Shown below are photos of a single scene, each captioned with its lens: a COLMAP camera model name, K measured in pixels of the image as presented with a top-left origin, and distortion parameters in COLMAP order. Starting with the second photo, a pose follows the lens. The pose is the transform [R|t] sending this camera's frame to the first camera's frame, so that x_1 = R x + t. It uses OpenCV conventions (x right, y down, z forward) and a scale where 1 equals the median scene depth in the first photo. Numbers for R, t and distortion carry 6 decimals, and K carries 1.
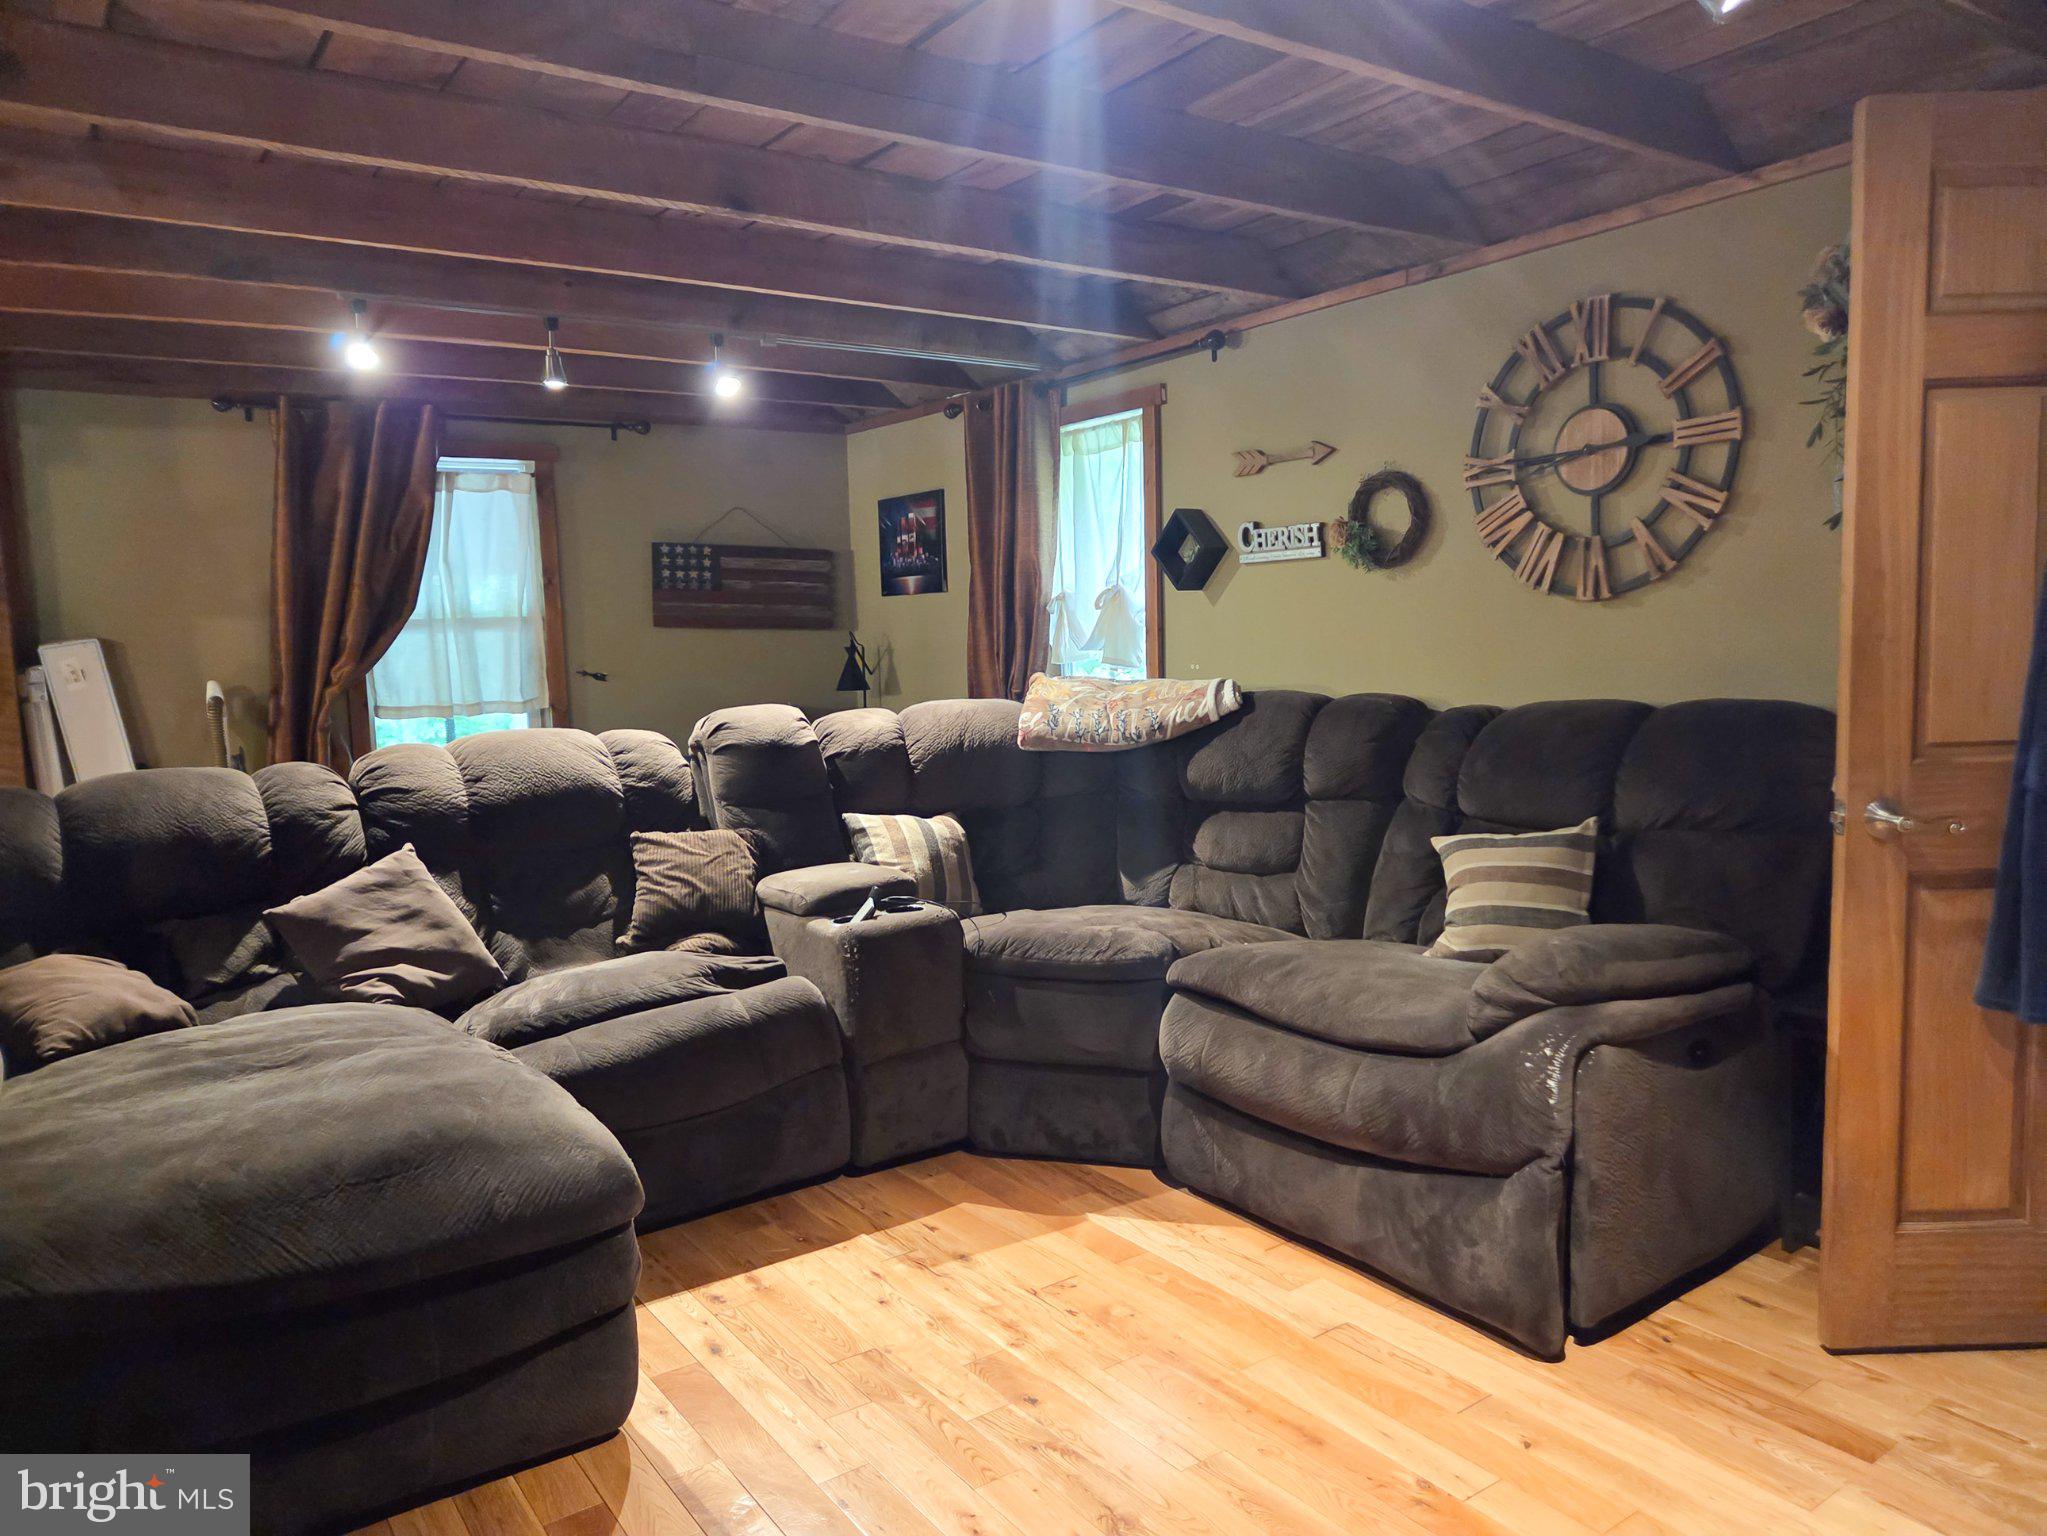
lens RADIAL K [[1395.8, 0, 1024.8], [0, 1395.8, 766.0], [0, 0, 1]] dist [-0.010655, -0.003787]
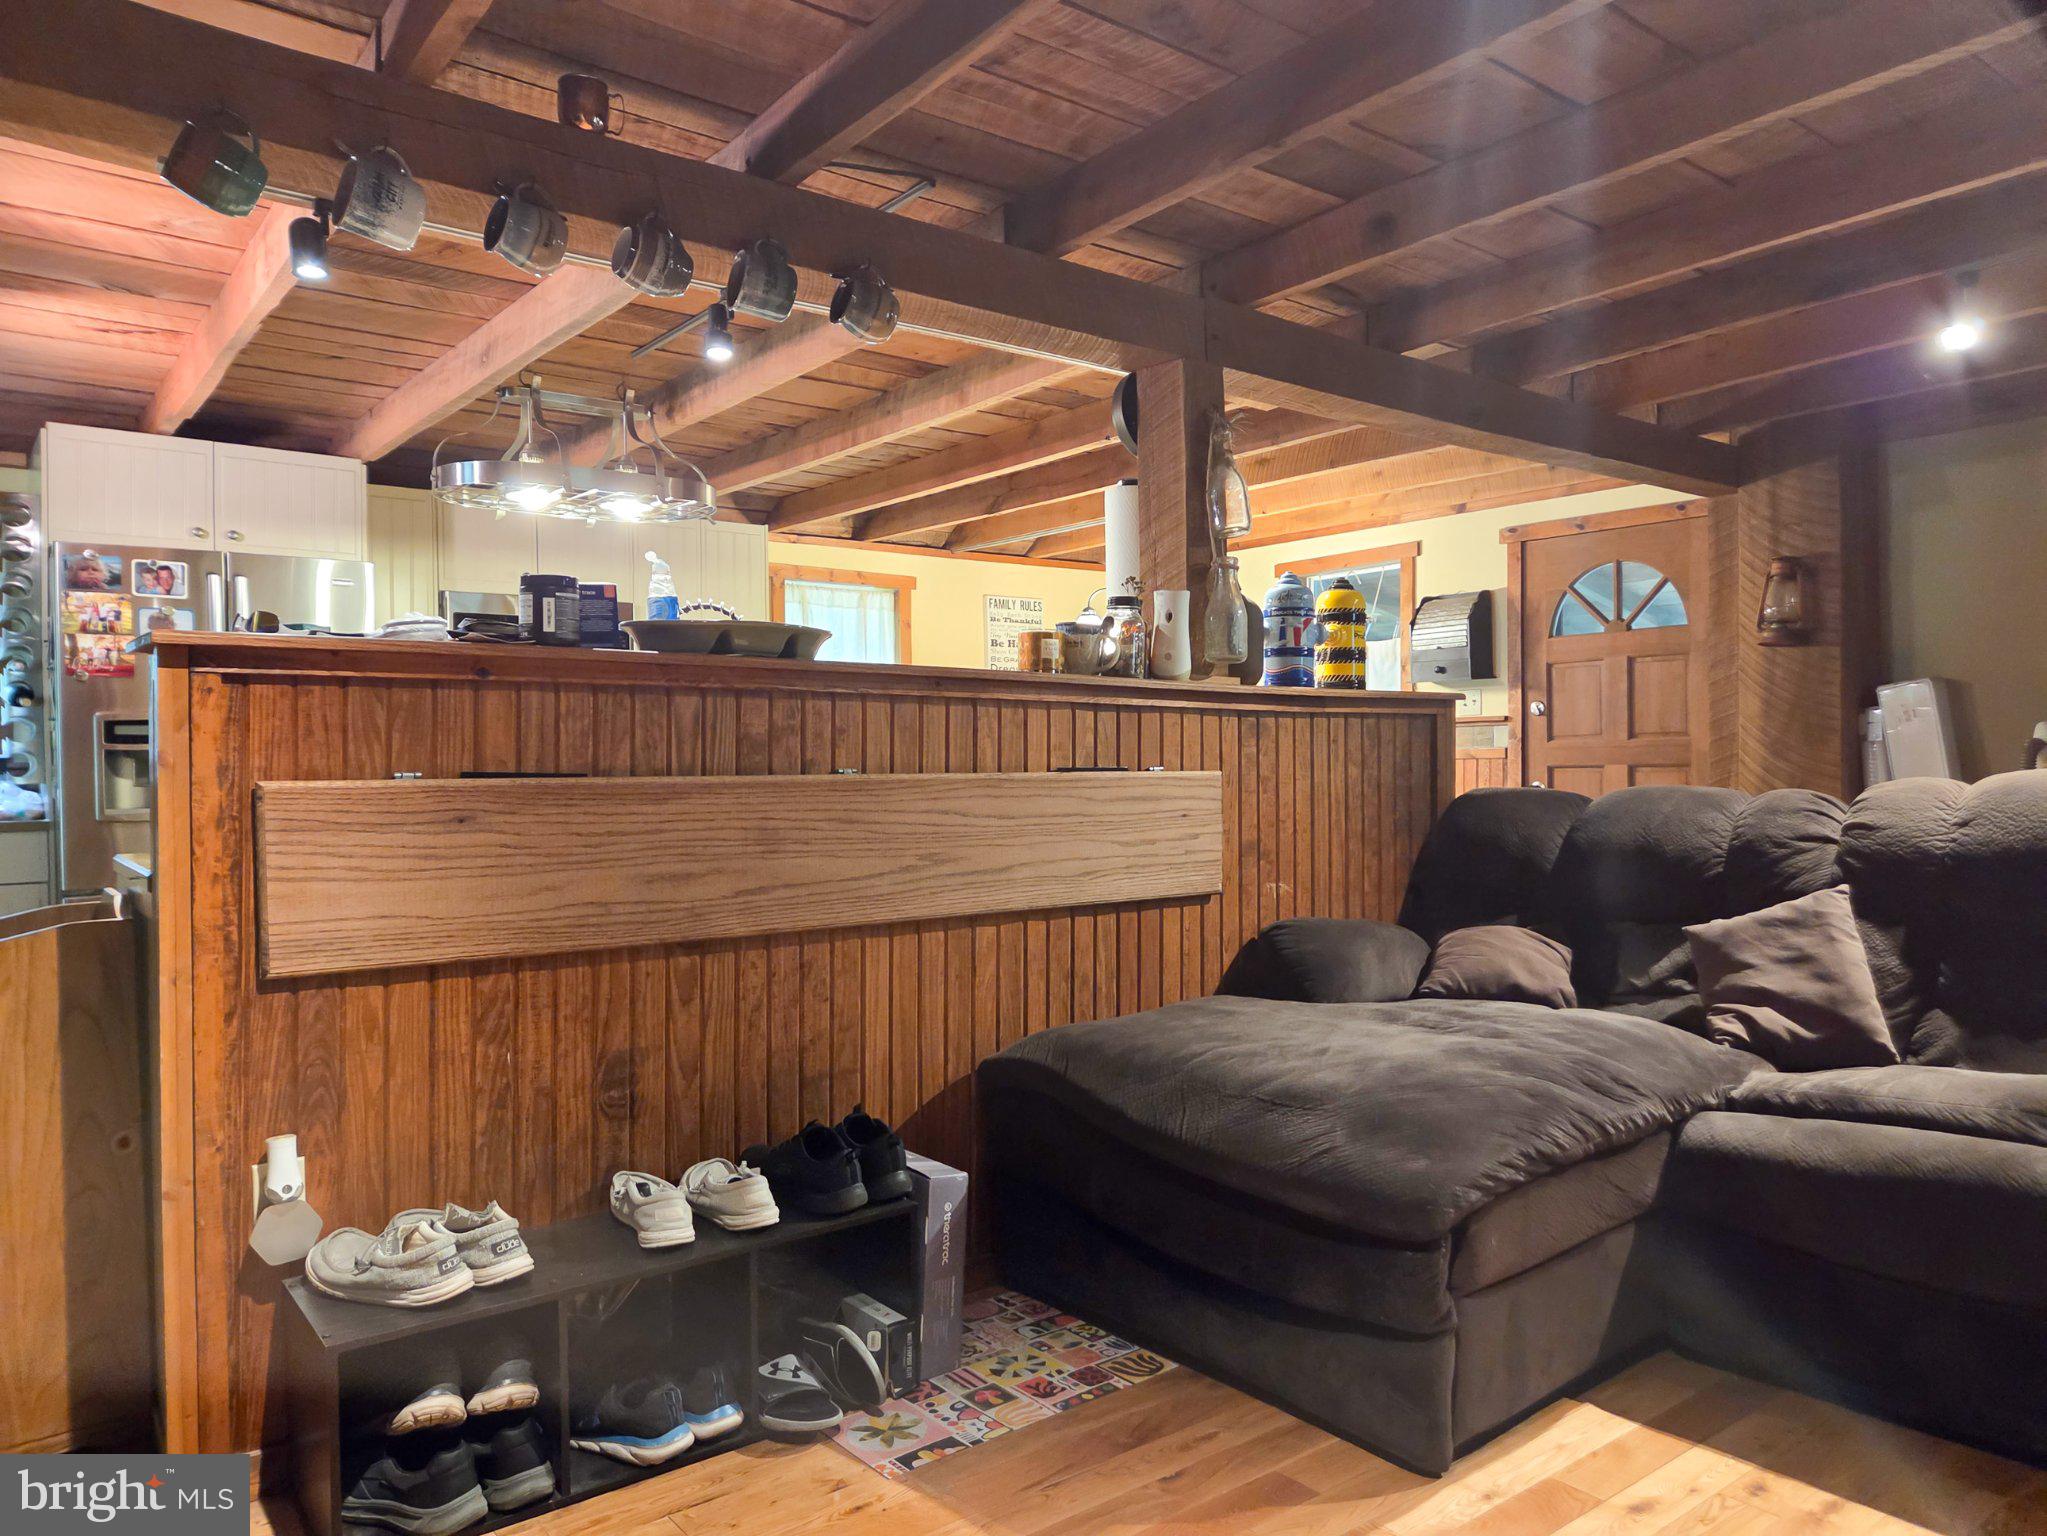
lens RADIAL K [[1395.8, 0, 1024.6], [0, 1395.8, 771.5], [0, 0, 1]] dist [-0.010655, -0.003787]
pose [[0.041729, 0.029433, -0.998695, 0.438526], [-0.088457, 0.995750, 0.025650, 0.008141], [0.995206, 0.087271, 0.044155, 0.466406]]
